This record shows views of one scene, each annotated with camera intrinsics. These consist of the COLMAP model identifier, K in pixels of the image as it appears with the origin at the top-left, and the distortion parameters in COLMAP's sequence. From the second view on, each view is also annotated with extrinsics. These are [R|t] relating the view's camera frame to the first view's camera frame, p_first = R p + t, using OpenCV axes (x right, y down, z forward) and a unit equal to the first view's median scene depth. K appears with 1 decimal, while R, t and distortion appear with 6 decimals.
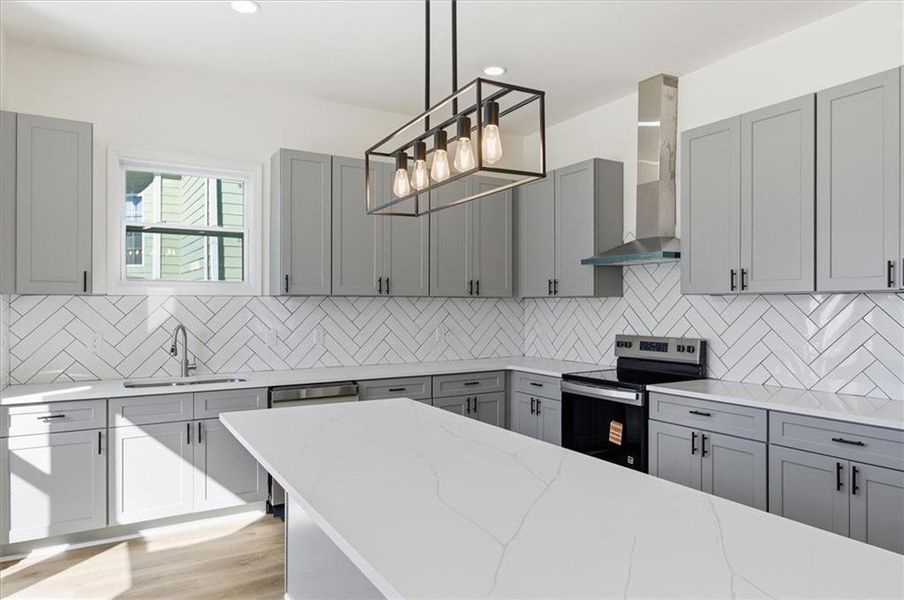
lens RADIAL K [[606.7, 0, 454.4], [0, 606.7, 300.8], [0, 0, 1]] dist [-0.005216, -0.002302]
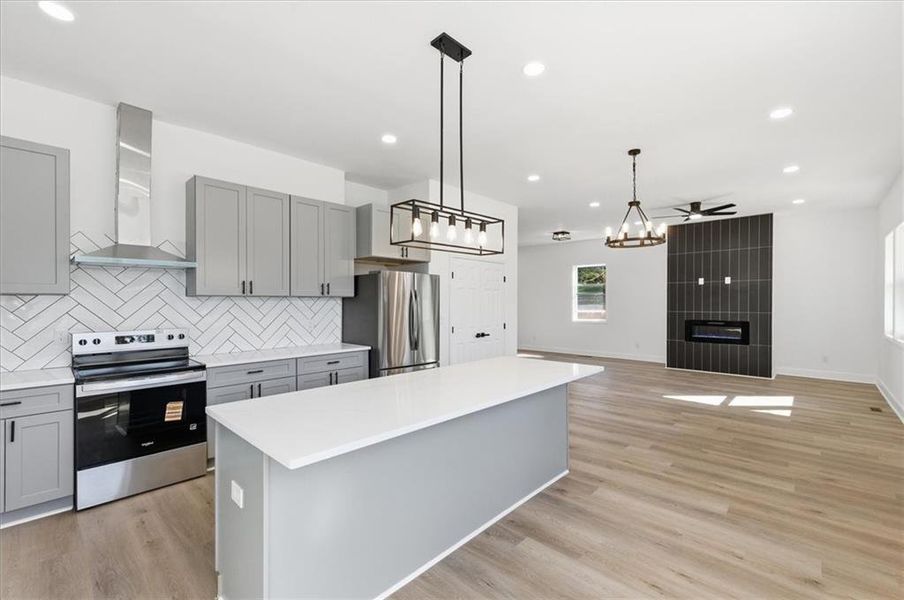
lens RADIAL K [[419.1, 0, 452.1], [0, 419.1, 301.9], [0, 0, 1]] dist [-0.008101, 0.000435]
pose [[-0.318073, -0.003863, 0.948058, -0.911482], [-0.003824, 0.999989, 0.002792, -0.001827], [-0.948059, -0.002738, -0.318084, 0.990852]]
